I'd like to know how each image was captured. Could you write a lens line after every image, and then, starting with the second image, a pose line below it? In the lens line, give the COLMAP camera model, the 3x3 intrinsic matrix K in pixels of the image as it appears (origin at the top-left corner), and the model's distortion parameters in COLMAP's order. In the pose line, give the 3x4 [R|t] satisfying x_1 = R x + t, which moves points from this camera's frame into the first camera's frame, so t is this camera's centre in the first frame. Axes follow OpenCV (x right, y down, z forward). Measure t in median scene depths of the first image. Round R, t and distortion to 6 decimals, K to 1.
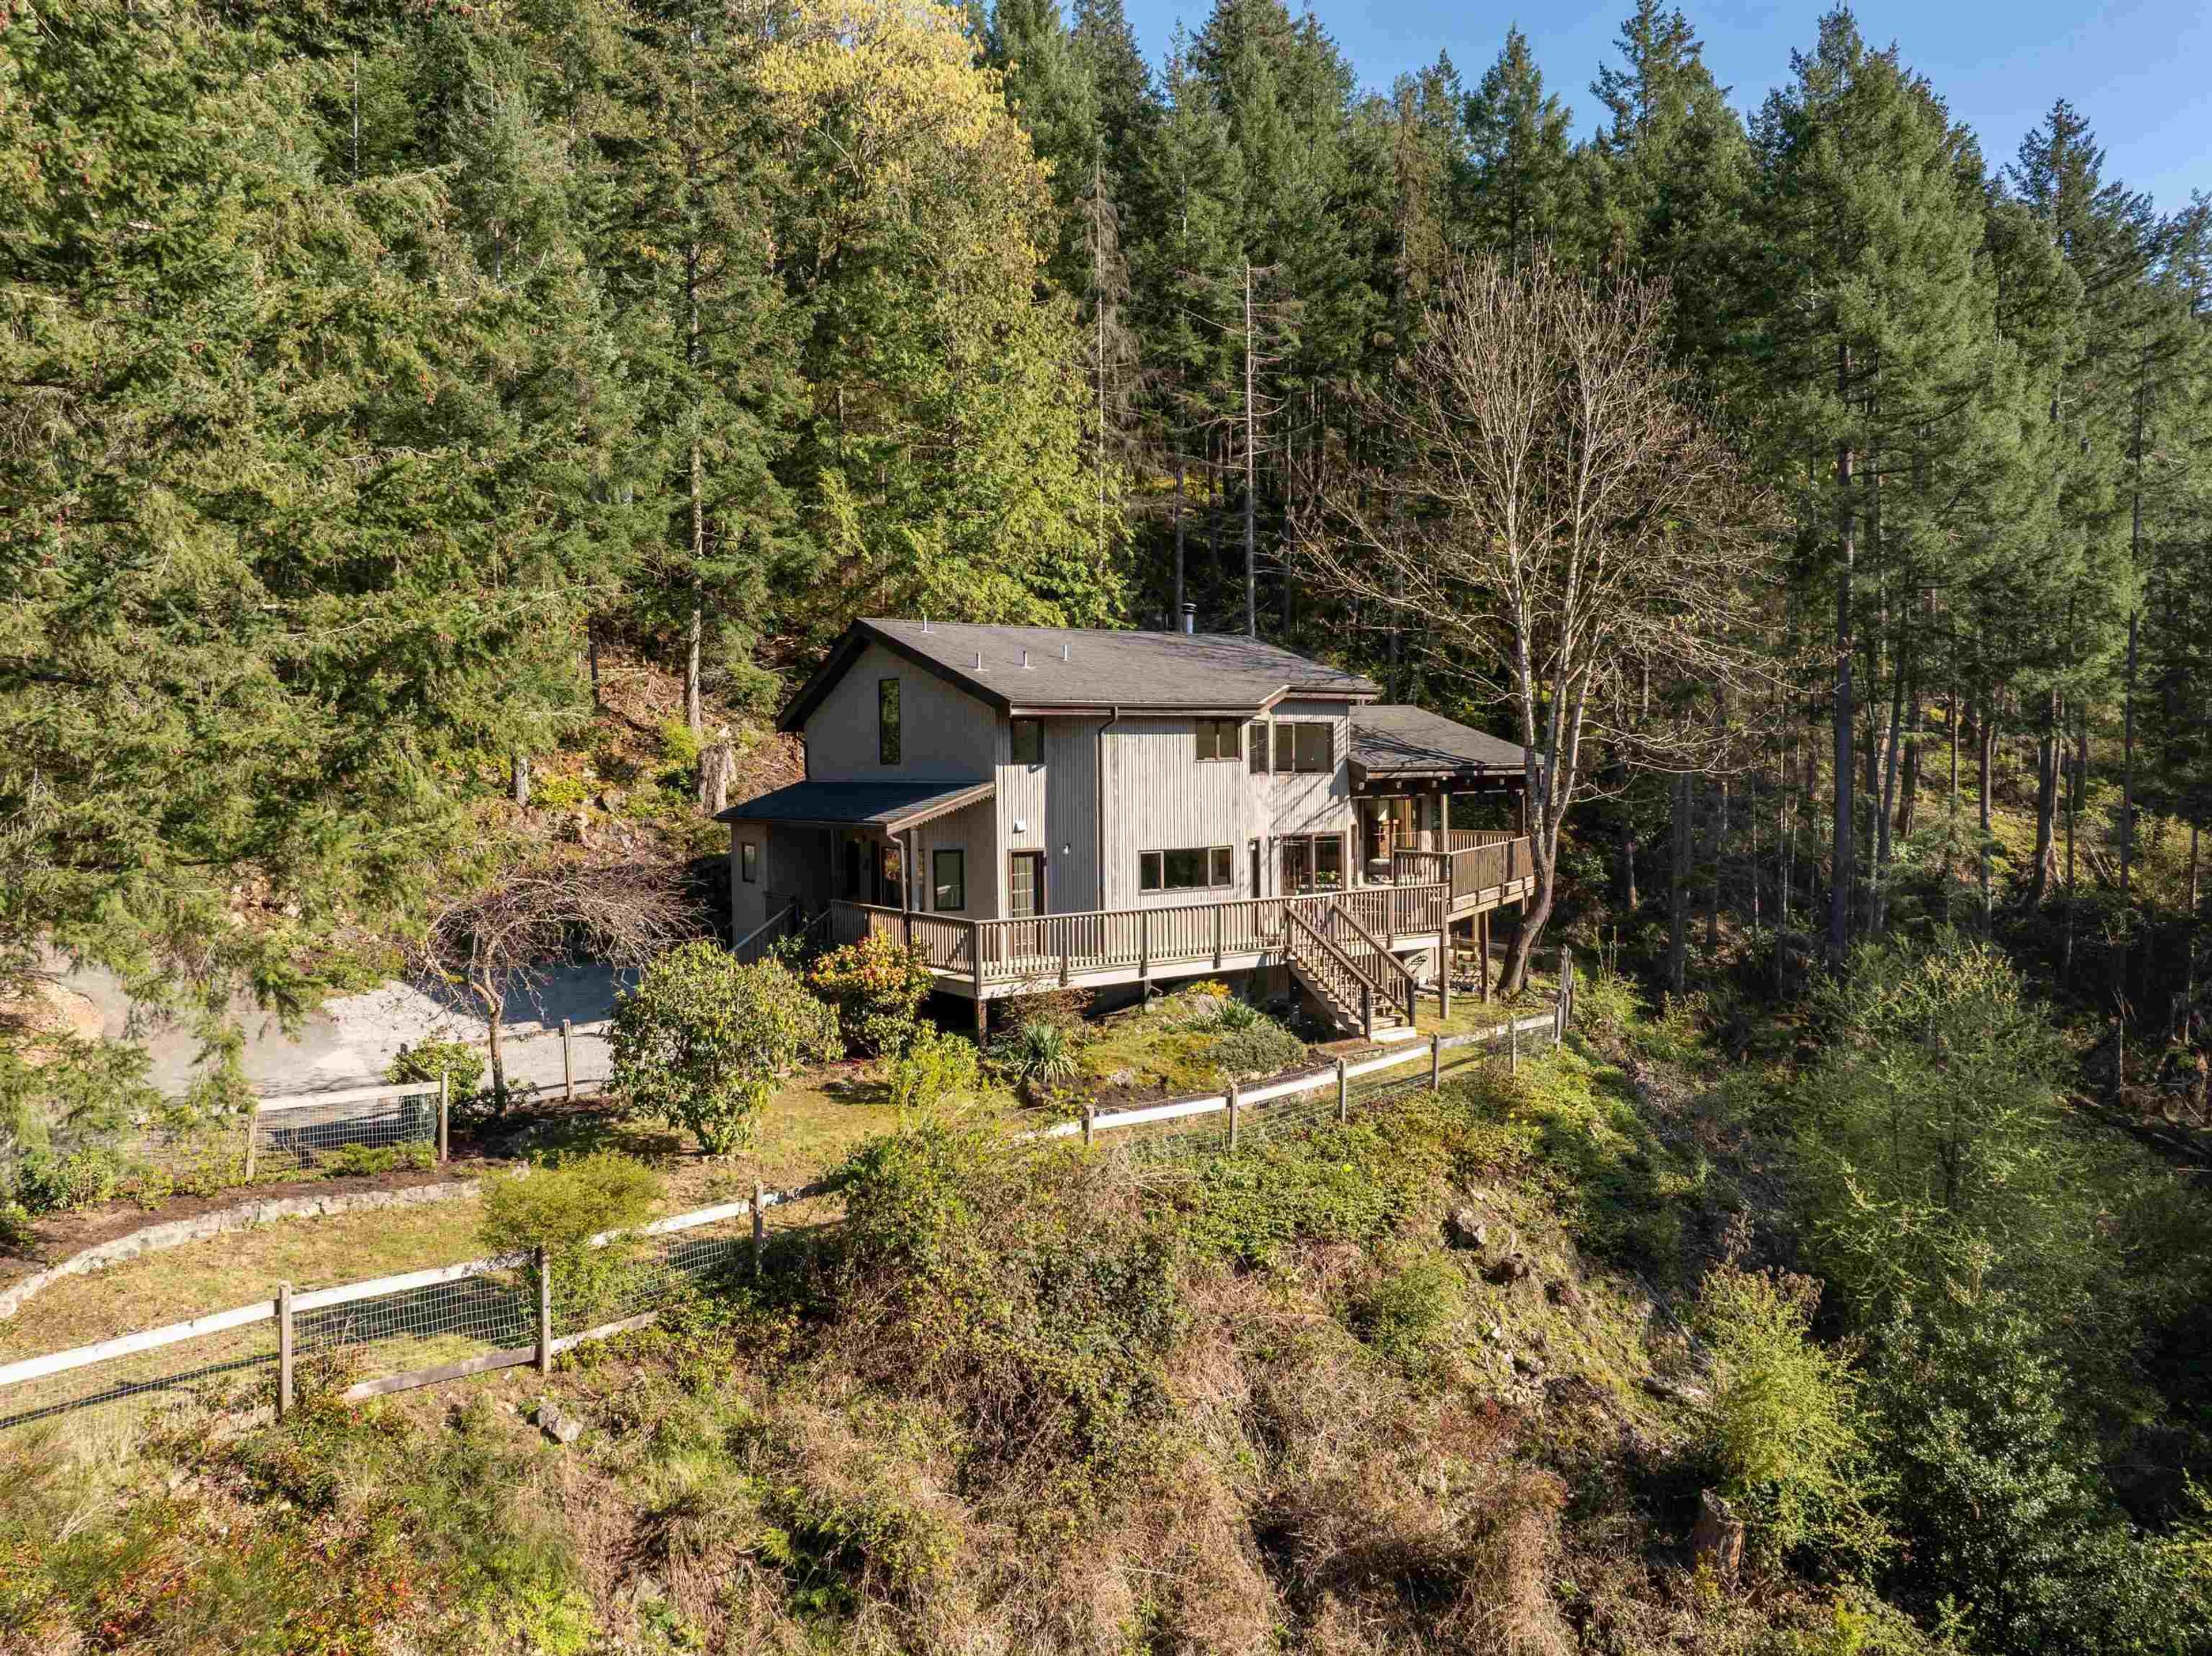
lens RADIAL K [[1519.3, 0, 1106.0], [0, 1519.3, 828.0], [0, 0, 1]] dist [-0.002926, -0.001020]
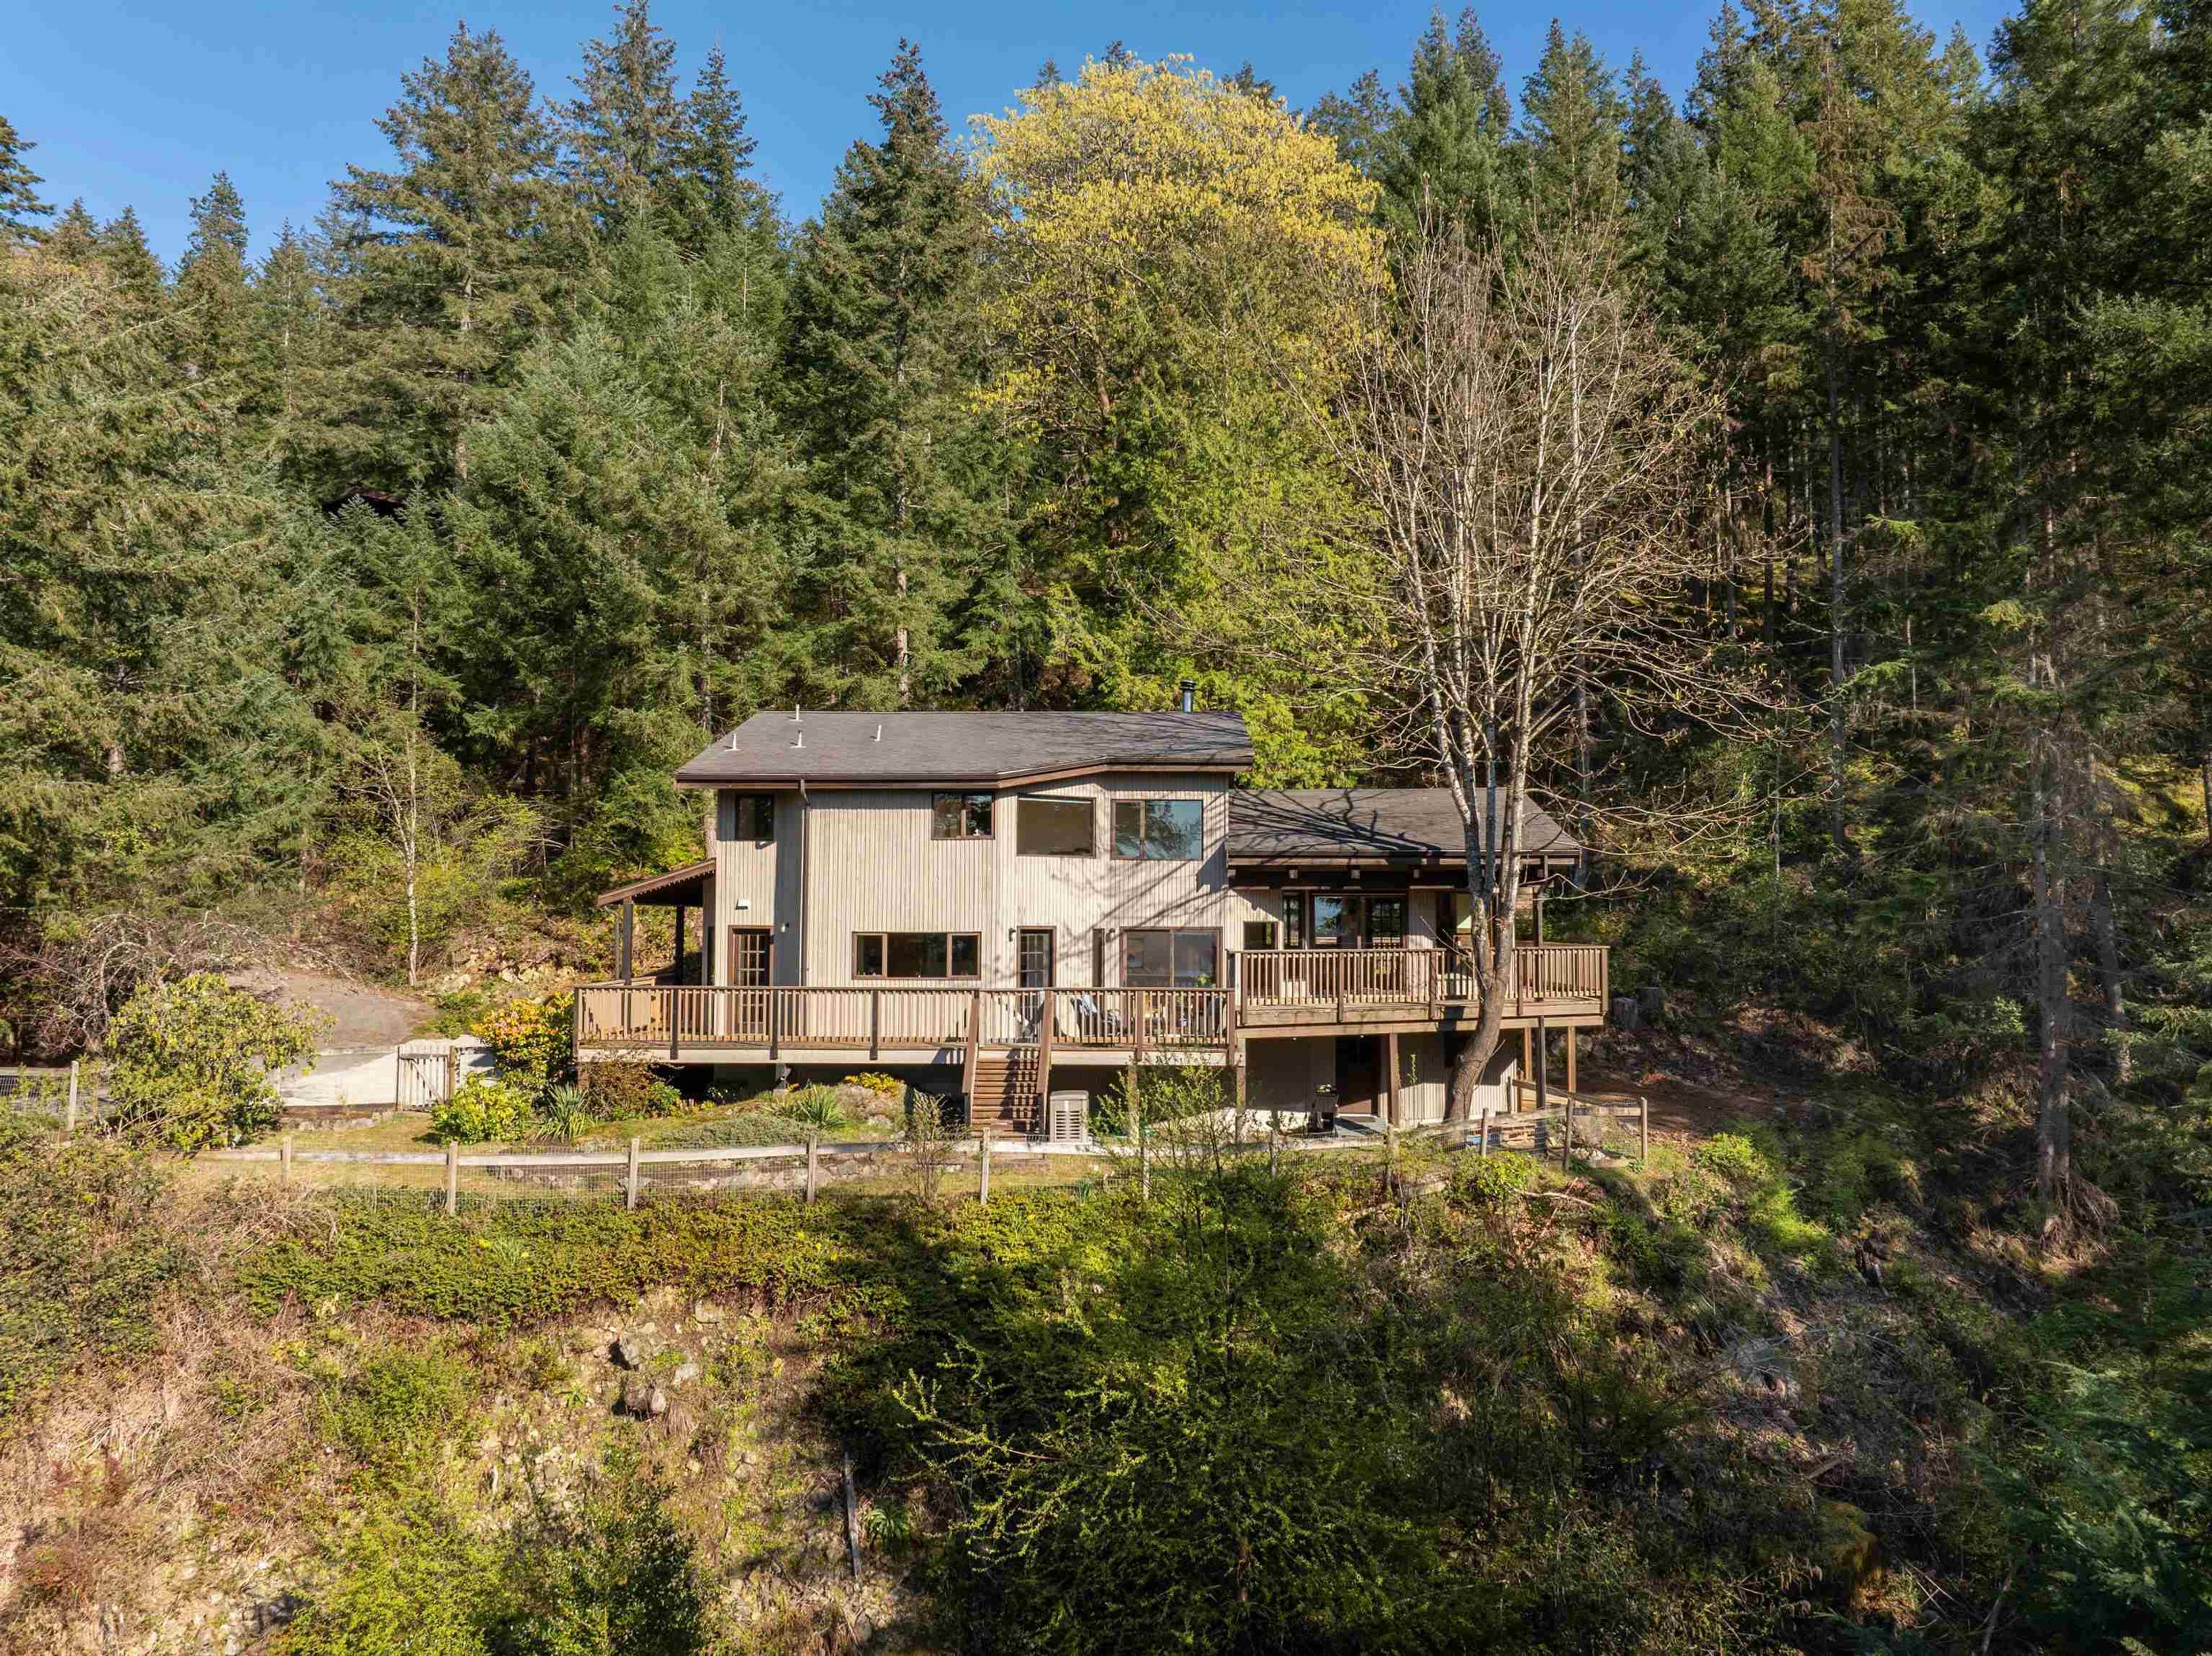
lens RADIAL K [[1519.3, 0, 1106.0], [0, 1519.3, 828.0], [0, 0, 1]] dist [-0.002926, -0.001020]
pose [[0.829005, -0.004275, -0.559225, 0.677950], [-0.037942, 0.997237, -0.063869, 0.004931], [0.557952, 0.074166, 0.826552, 0.289435]]
